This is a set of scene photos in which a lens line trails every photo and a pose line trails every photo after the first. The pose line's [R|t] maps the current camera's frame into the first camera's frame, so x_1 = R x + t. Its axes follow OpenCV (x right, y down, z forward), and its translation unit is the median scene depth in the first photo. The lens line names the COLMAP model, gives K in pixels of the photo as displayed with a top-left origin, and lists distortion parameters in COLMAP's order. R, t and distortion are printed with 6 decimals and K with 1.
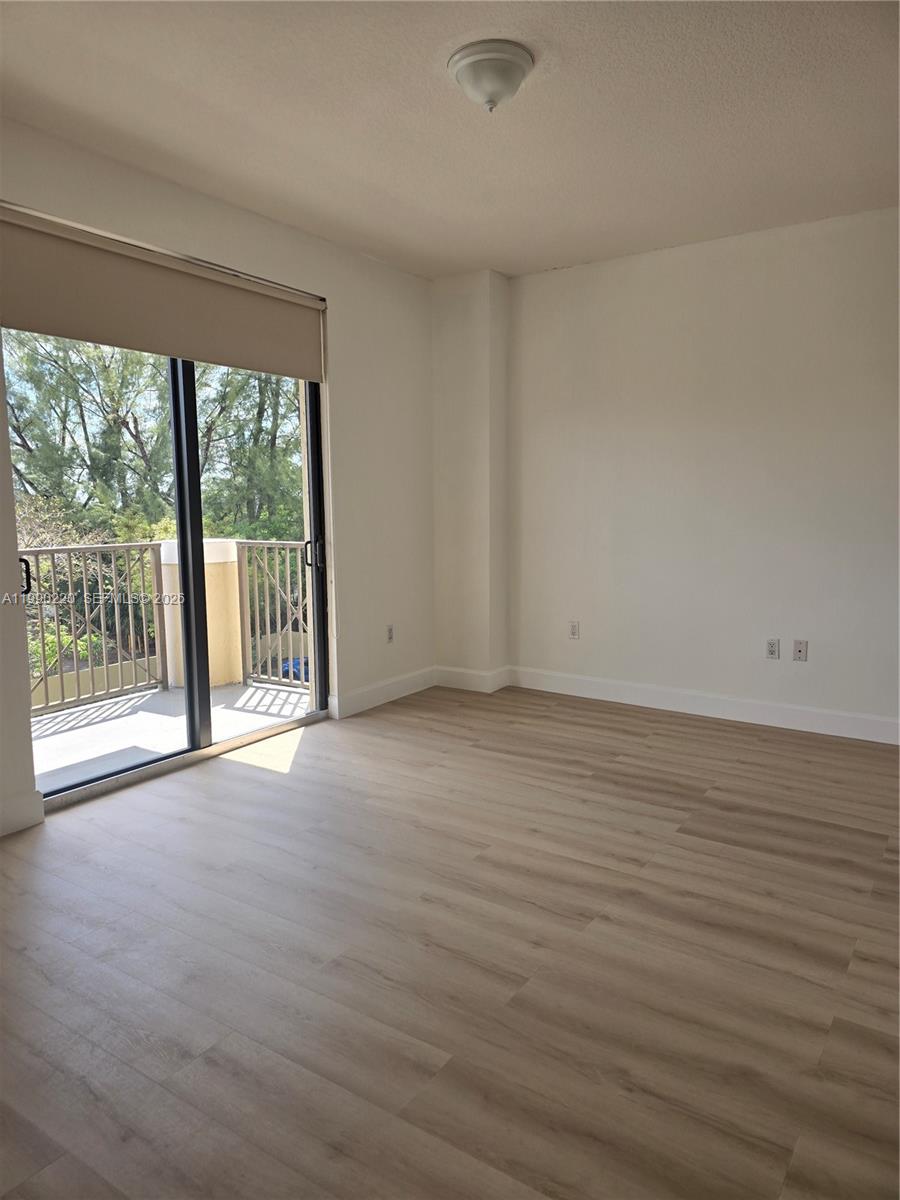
lens RADIAL K [[804.3, 0, 446.2], [0, 804.3, 600.2], [0, 0, 1]] dist [0.022814, -0.009212]
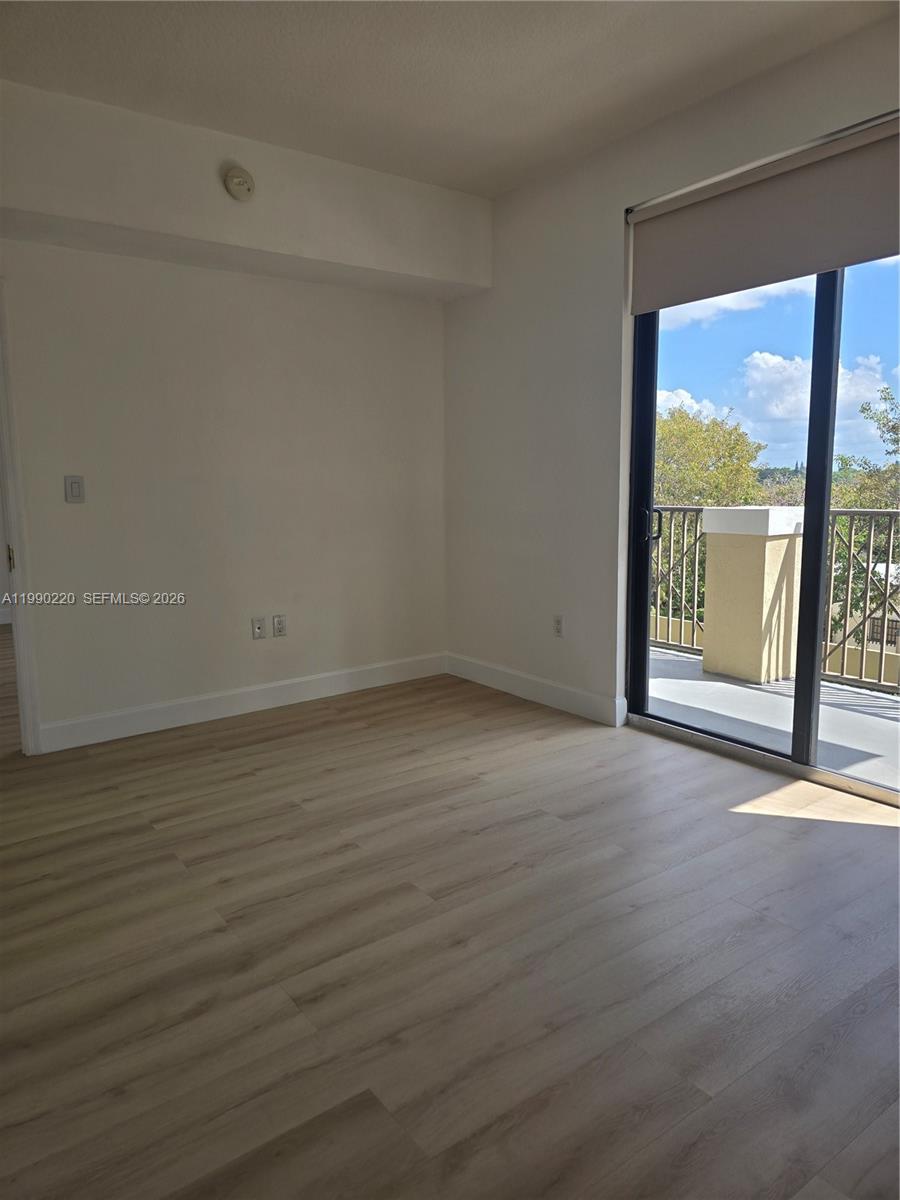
lens RADIAL K [[804.3, 0, 445.6], [0, 804.3, 598.7], [0, 0, 1]] dist [0.022814, -0.009212]
pose [[-0.337064, 0.160009, -0.927785, 0.765478], [-0.101759, 0.973487, 0.204860, -0.151032], [0.935966, 0.163462, -0.311845, 1.253479]]
